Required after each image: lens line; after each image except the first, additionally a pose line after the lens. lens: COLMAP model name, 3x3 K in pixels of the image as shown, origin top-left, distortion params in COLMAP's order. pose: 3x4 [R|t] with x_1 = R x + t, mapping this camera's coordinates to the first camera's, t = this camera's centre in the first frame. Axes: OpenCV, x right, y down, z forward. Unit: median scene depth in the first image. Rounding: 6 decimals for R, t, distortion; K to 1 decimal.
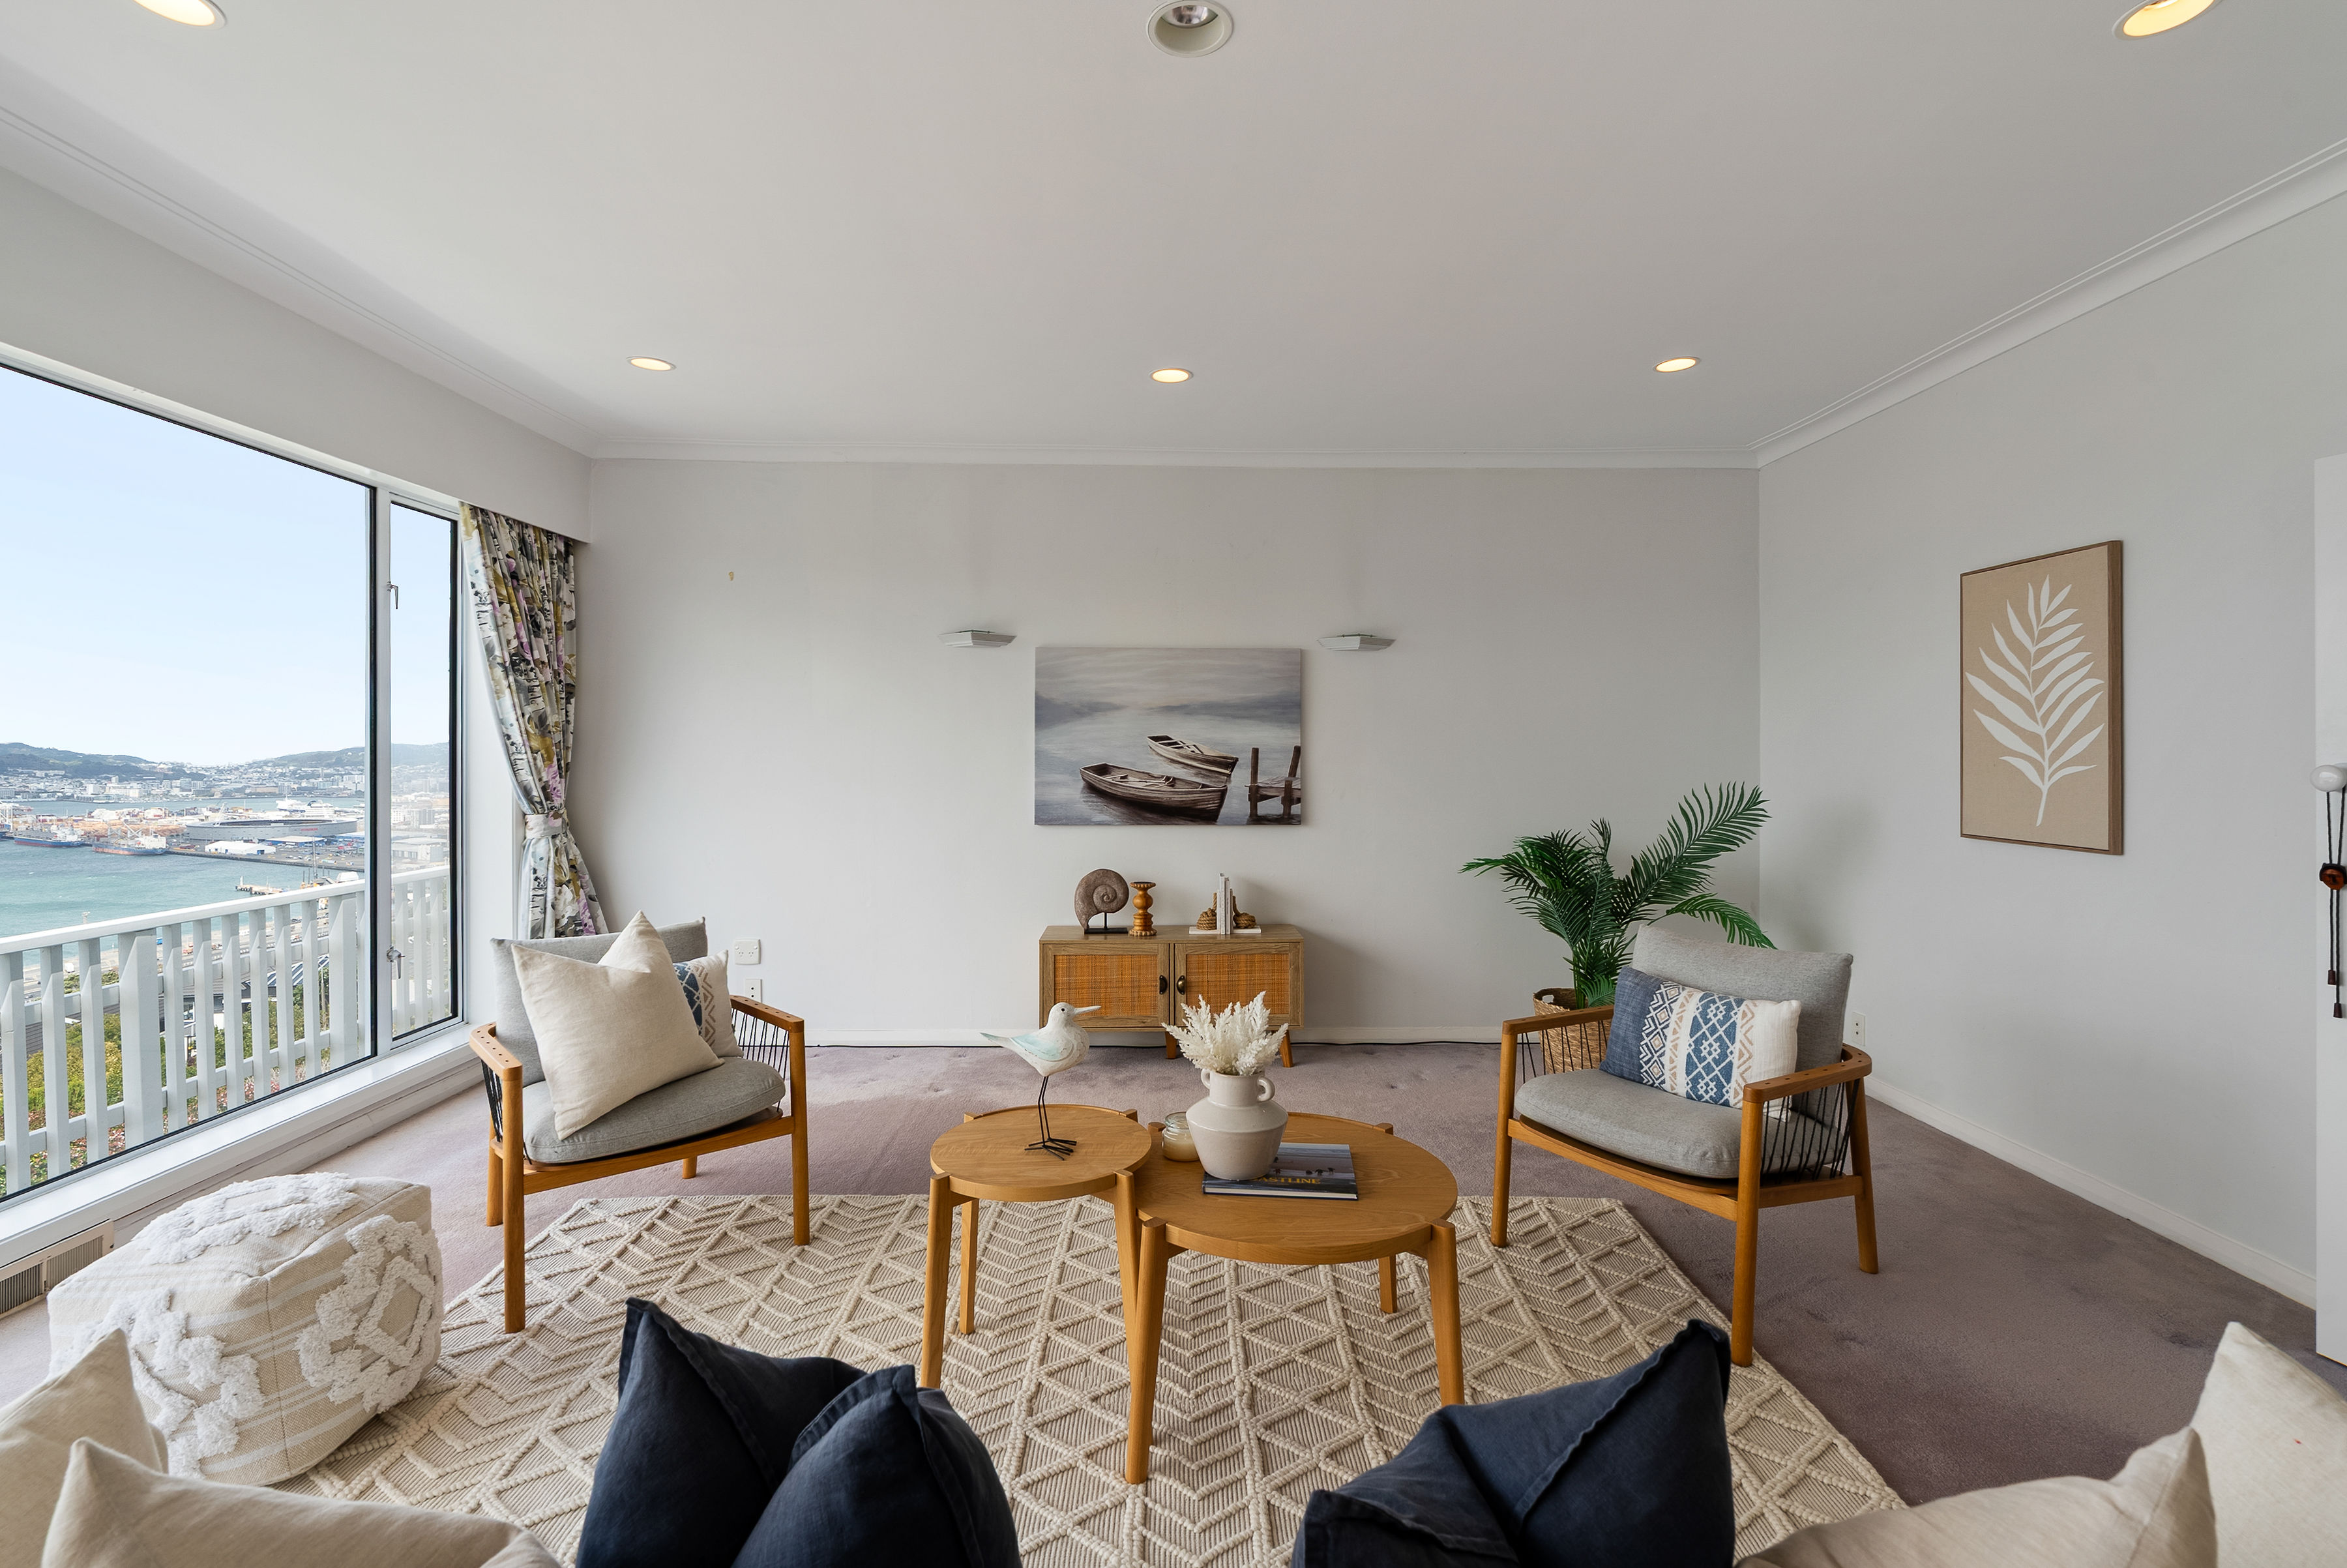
lens RADIAL K [[1082.1, 0, 1168.0], [0, 1082.1, 732.8], [0, 0, 1]] dist [-0.000355, 0.000164]
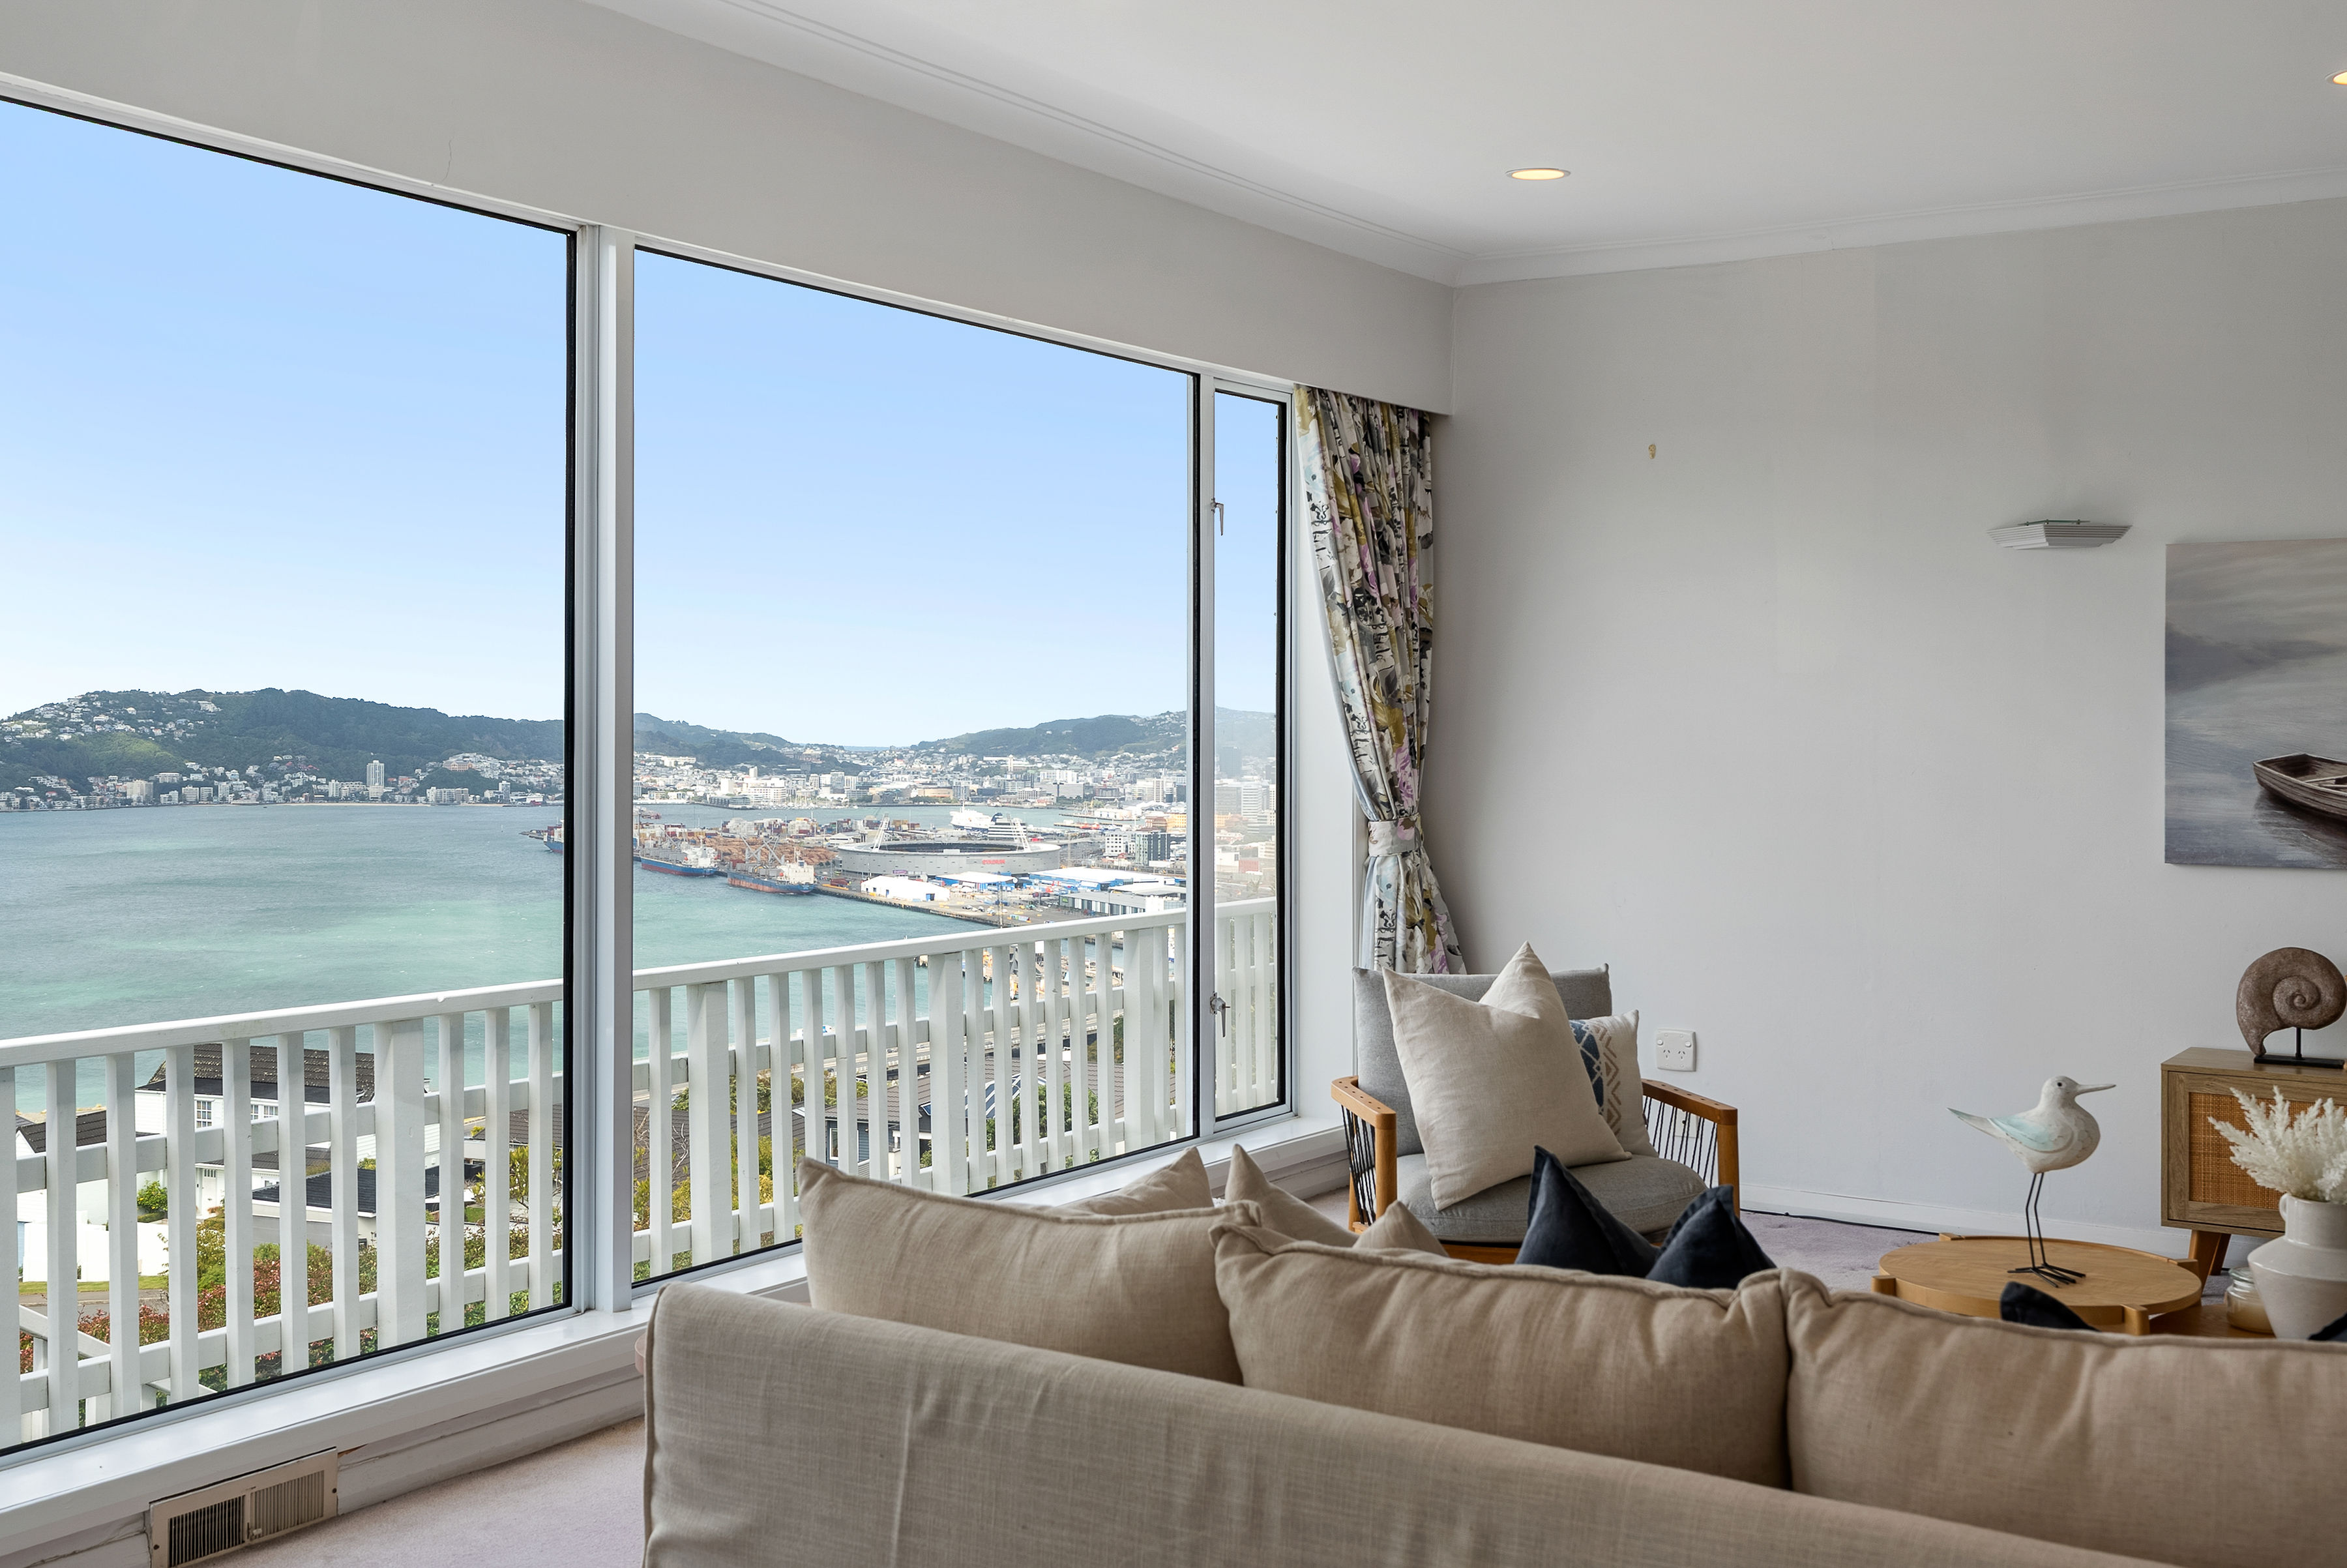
lens RADIAL K [[2372.1, 0, 1175.9], [0, 2372.1, 771.3], [0, 0, 1]] dist [-0.000678, 0.000000]
pose [[0.829628, 0.013290, -0.558158, 0.148392], [0.005606, 0.999468, 0.032132, -0.004768], [0.558288, -0.029787, 0.829112, -0.324218]]
